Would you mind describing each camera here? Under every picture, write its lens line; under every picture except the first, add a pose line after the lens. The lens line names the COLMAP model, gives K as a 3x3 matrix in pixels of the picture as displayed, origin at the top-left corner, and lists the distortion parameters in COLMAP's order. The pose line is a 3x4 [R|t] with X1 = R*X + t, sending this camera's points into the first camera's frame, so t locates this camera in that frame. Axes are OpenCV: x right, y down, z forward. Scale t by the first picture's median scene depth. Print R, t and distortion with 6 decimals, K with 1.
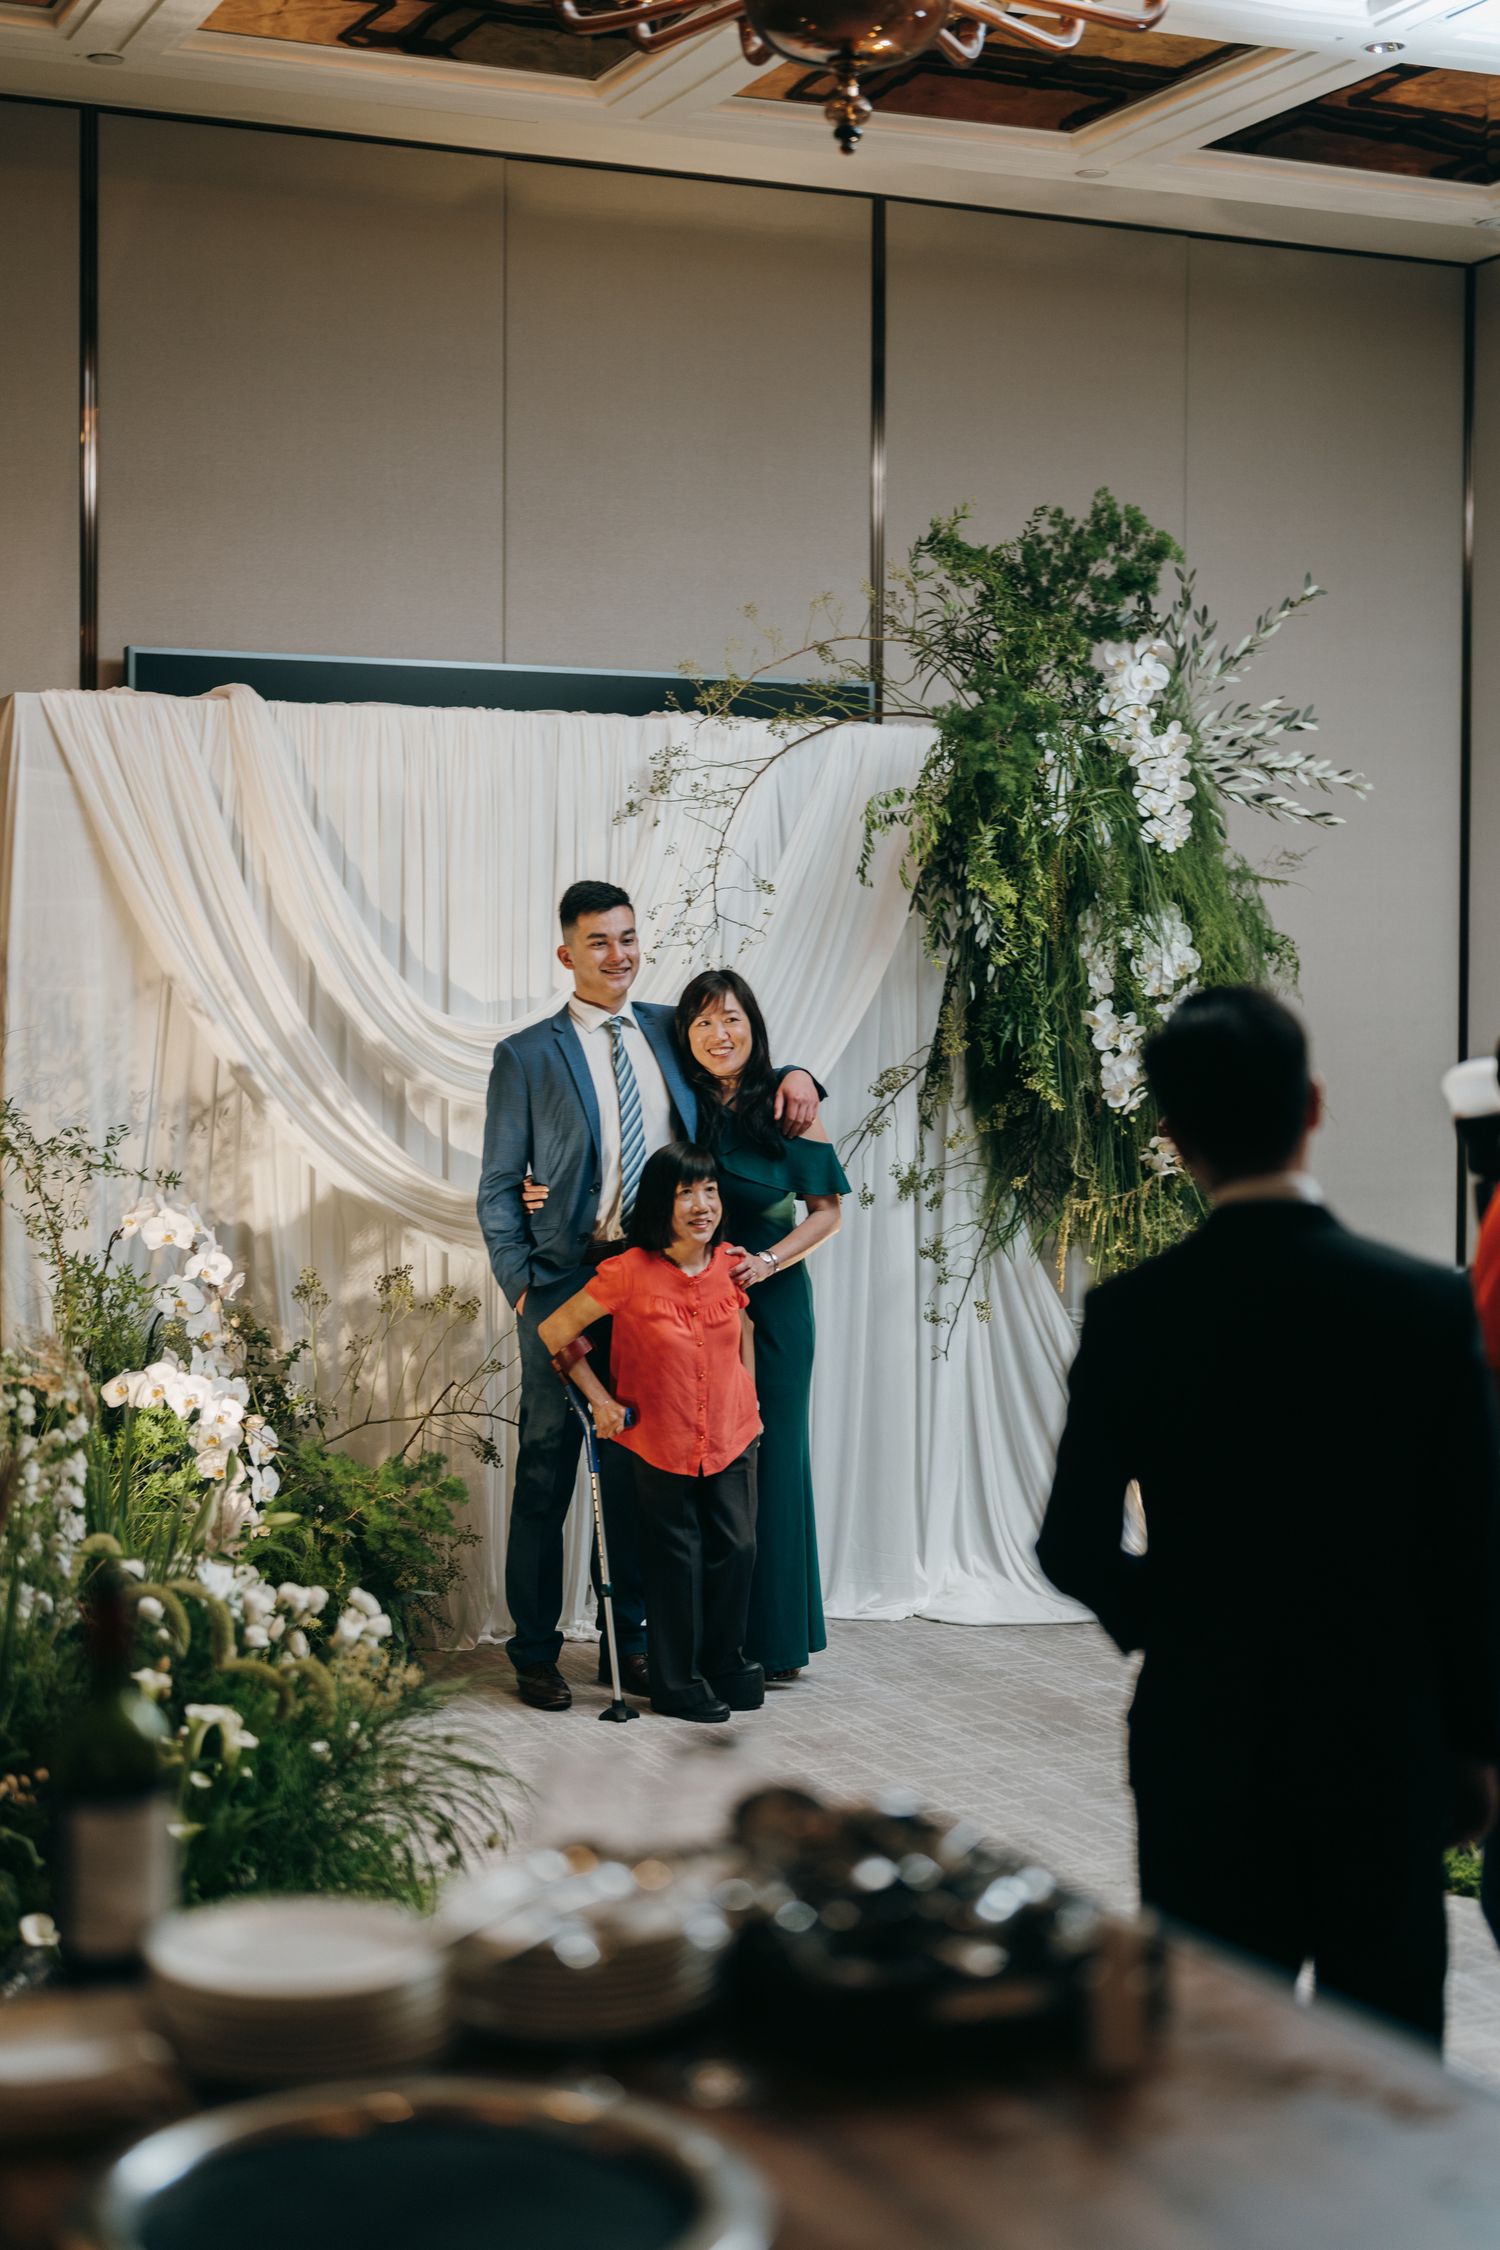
lens RADIAL K [[3252.9, 0, 765.5], [0, 3252.9, 1108.0], [0, 0, 1]] dist [0.007676, 0.000000]
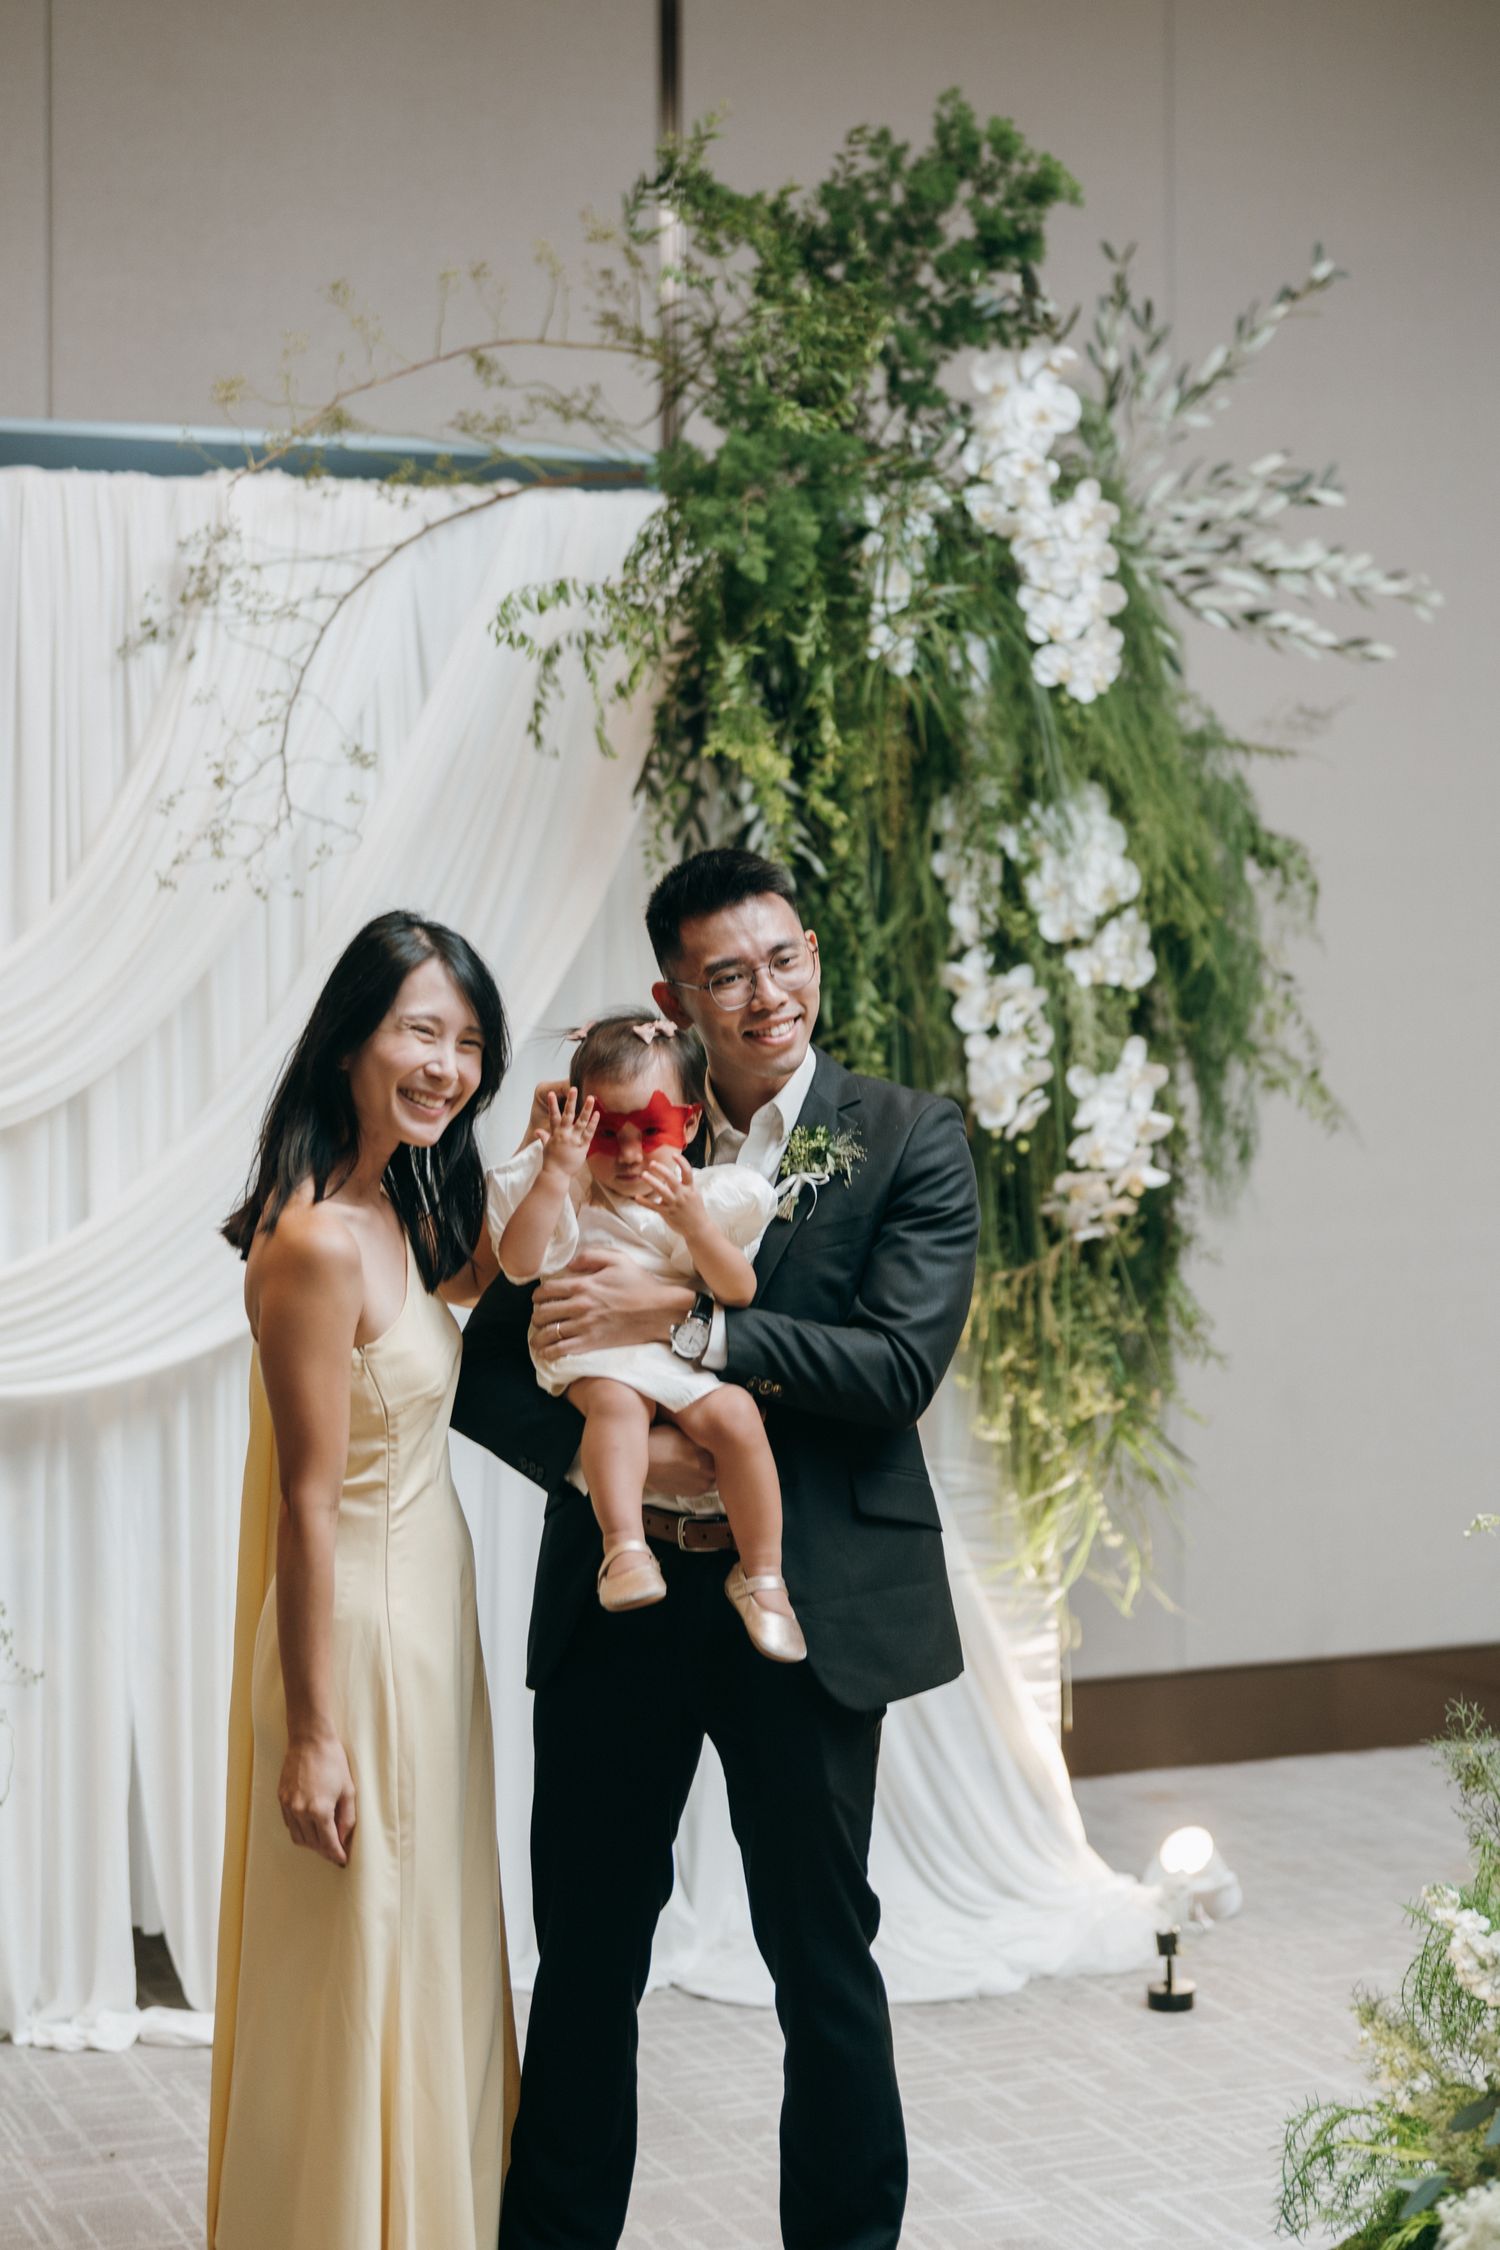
lens RADIAL K [[3851.8, 0, 784.5], [0, 3851.8, 989.9], [0, 0, 1]] dist [-0.012319, 0.000000]
pose [[0.999165, -0.010017, -0.039614, 0.096984], [0.008680, 0.999391, -0.033796, -0.001609], [0.039928, 0.033424, 0.998643, 0.291127]]
